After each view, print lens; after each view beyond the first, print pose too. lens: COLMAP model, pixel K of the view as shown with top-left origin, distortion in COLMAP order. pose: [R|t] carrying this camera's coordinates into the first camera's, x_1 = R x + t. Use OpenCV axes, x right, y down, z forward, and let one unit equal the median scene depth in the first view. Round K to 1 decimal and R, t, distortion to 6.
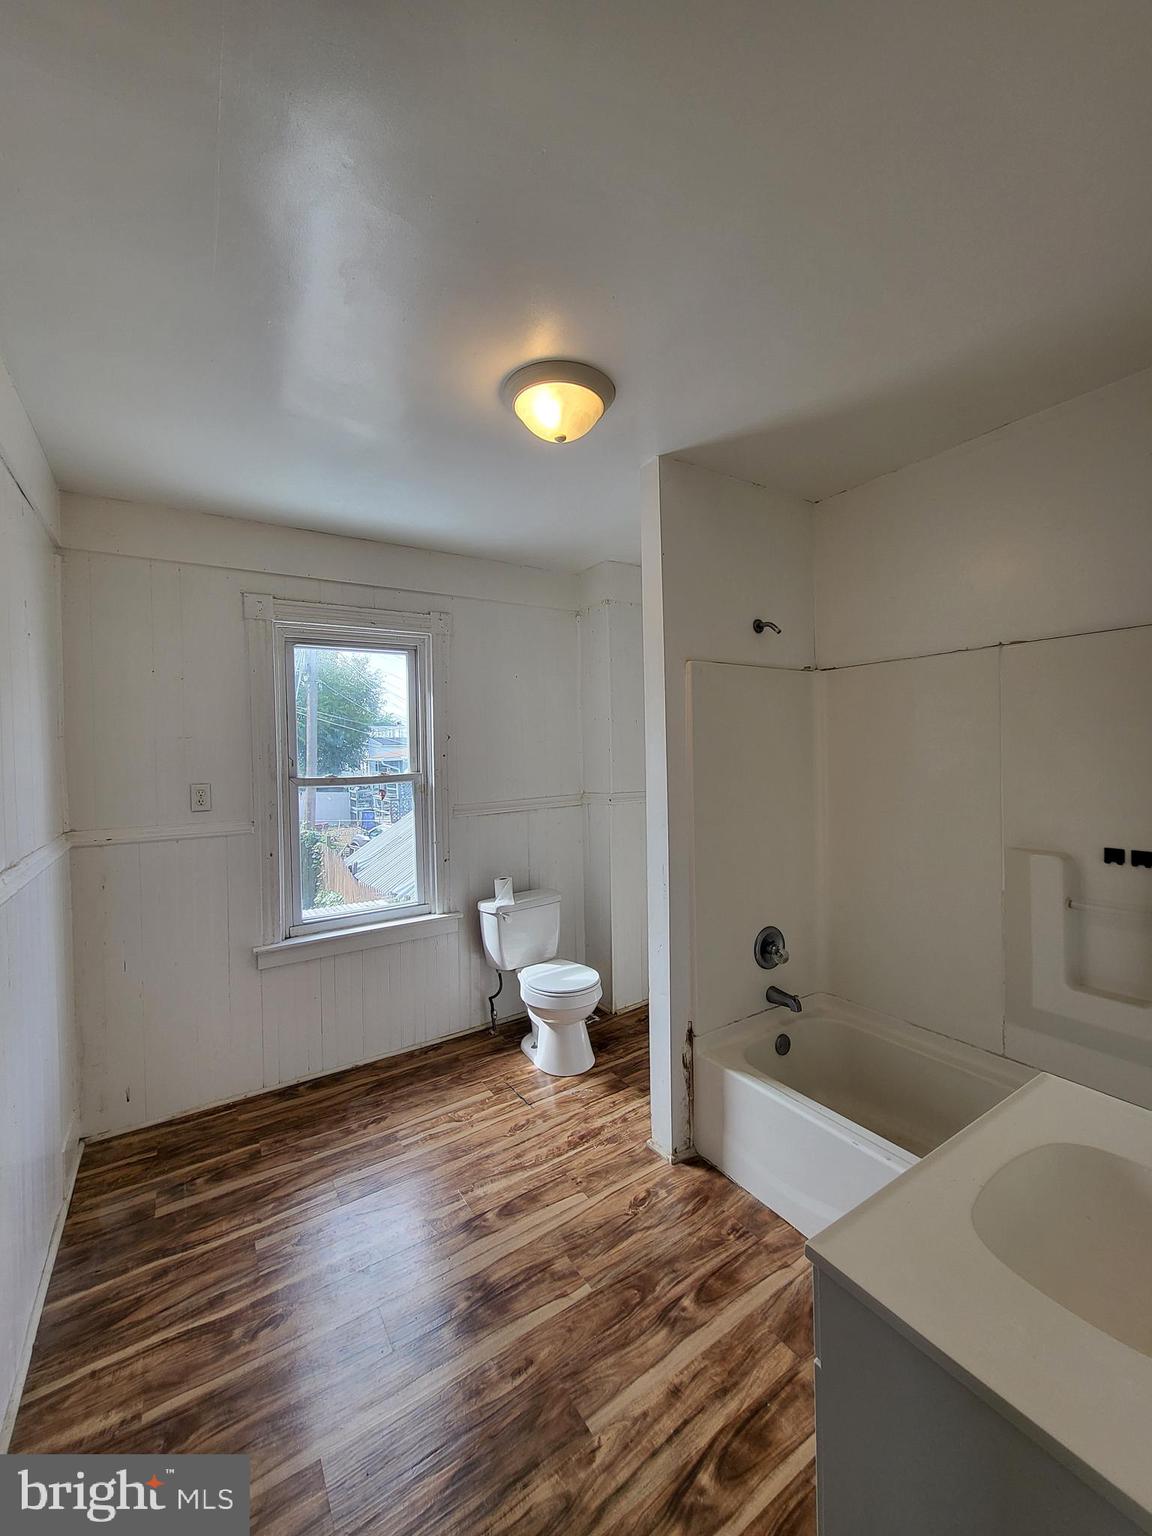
lens RADIAL K [[603.0, 0, 585.9], [0, 603.0, 762.9], [0, 0, 1]] dist [-0.001409, -0.000584]
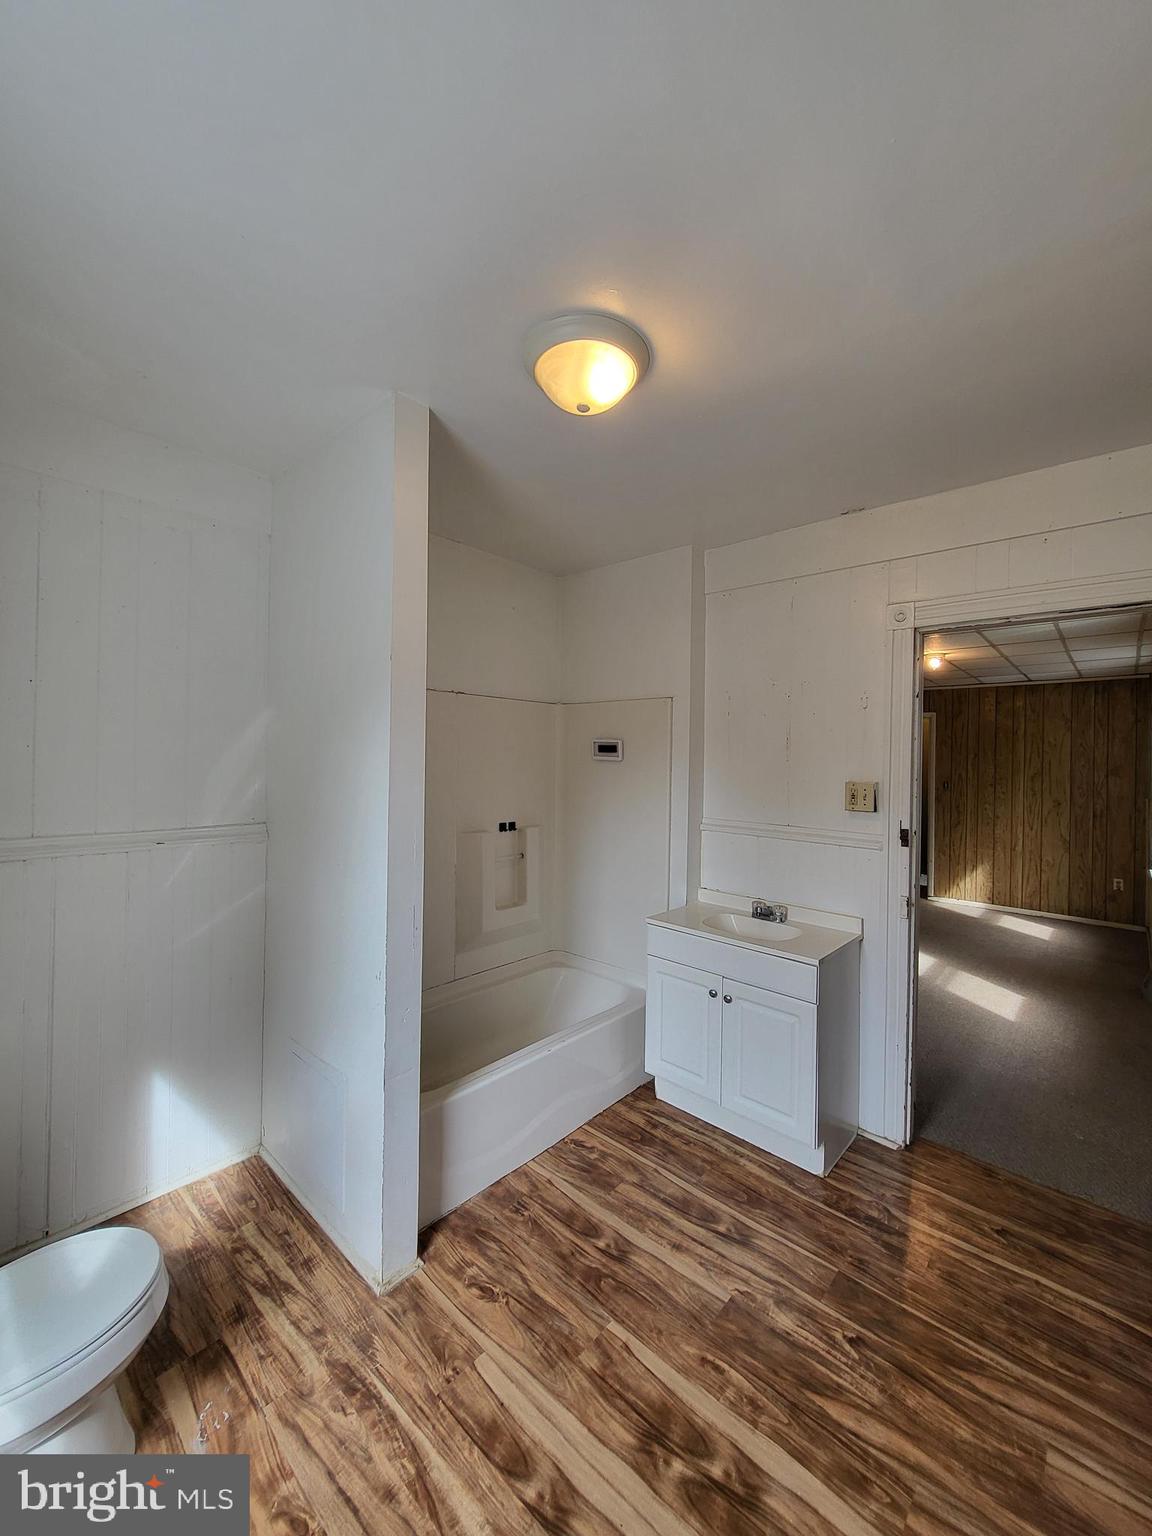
lens RADIAL K [[603.0, 0, 581.0], [0, 603.0, 766.1], [0, 0, 1]] dist [-0.001409, -0.000584]
pose [[-0.247777, 0.013185, 0.968727, -0.886093], [0.013575, 0.999856, -0.010137, -0.002677], [-0.968722, 0.010639, -0.247921, 1.227583]]
